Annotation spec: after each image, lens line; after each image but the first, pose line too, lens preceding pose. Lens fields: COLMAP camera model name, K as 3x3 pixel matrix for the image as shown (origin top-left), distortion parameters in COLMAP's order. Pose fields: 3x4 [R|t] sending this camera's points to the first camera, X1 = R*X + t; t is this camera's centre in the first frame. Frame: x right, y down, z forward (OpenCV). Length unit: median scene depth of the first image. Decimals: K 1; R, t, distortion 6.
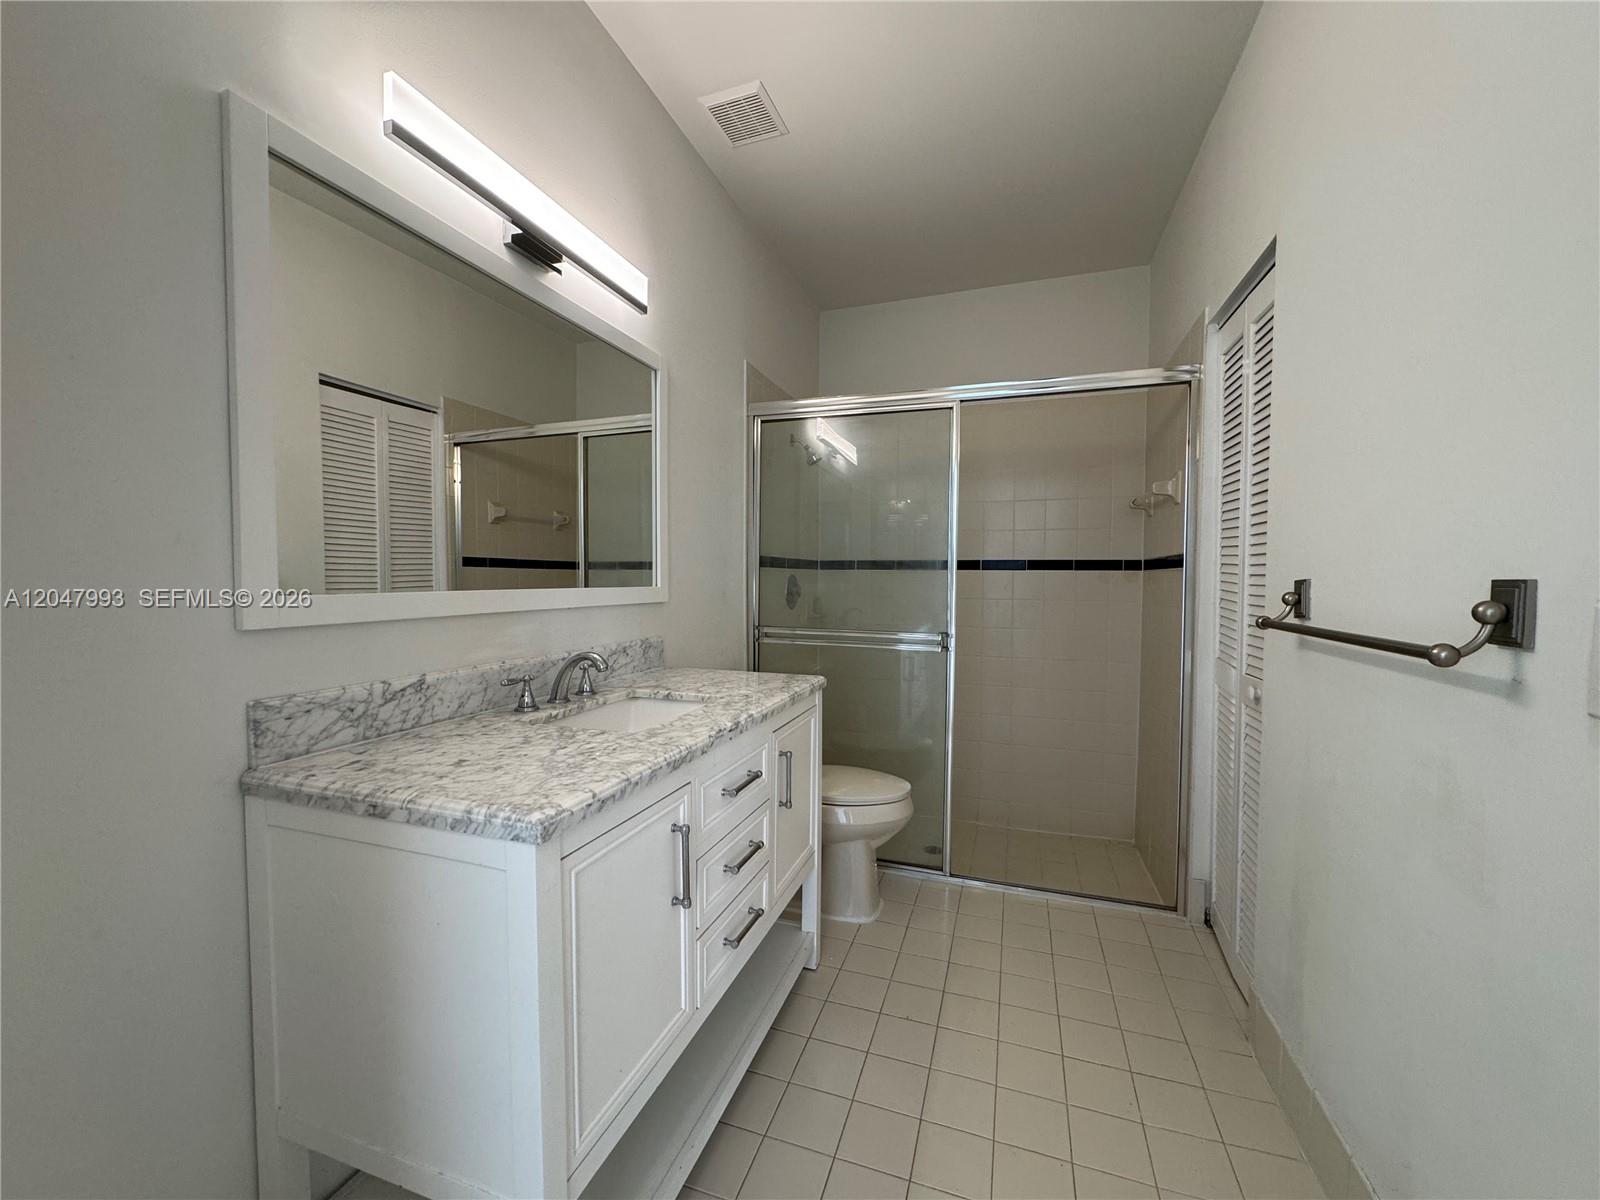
lens RADIAL K [[637.2, 0, 799.5], [0, 637.2, 600.7], [0, 0, 1]] dist [-0.004129, 0.000701]
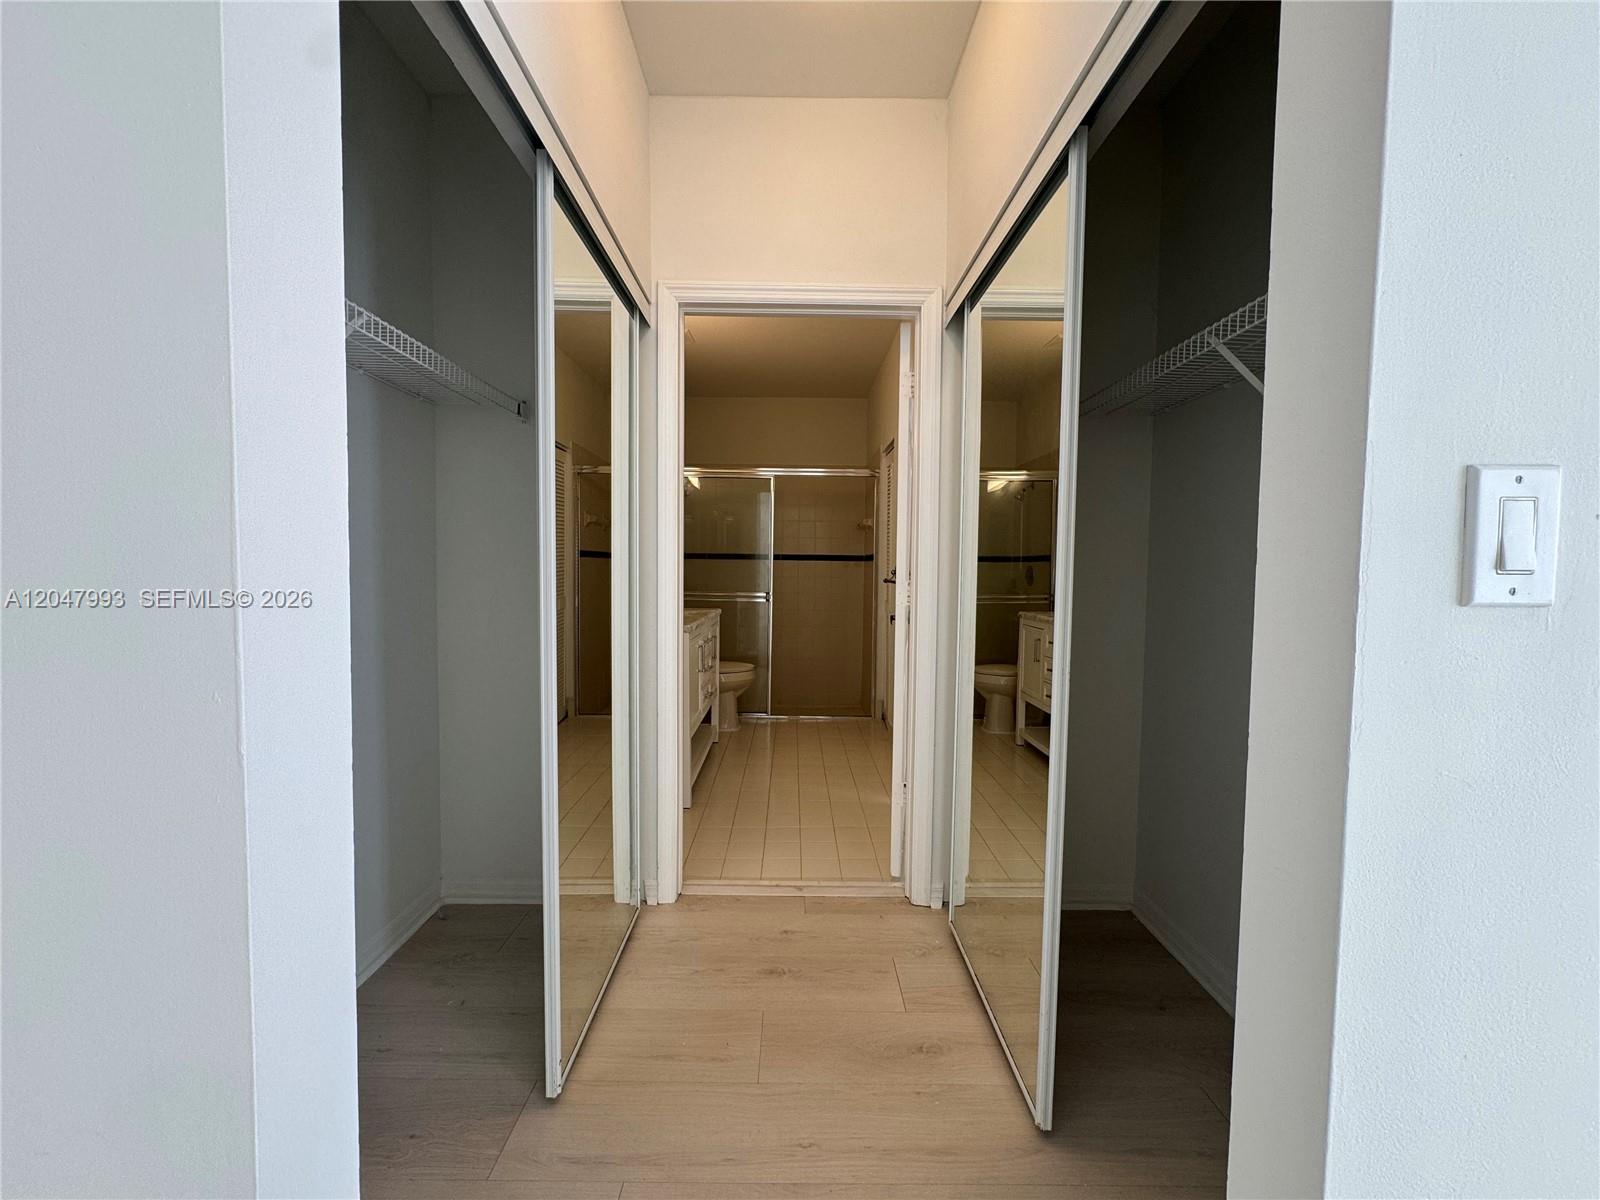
lens RADIAL K [[637.2, 0, 799.4], [0, 637.2, 596.6], [0, 0, 1]] dist [-0.004129, 0.000701]
pose [[0.942306, -0.009358, 0.334621, -0.368328], [0.004548, 0.999875, 0.015155, 0.036828], [-0.334721, -0.012759, 0.942231, -0.970576]]
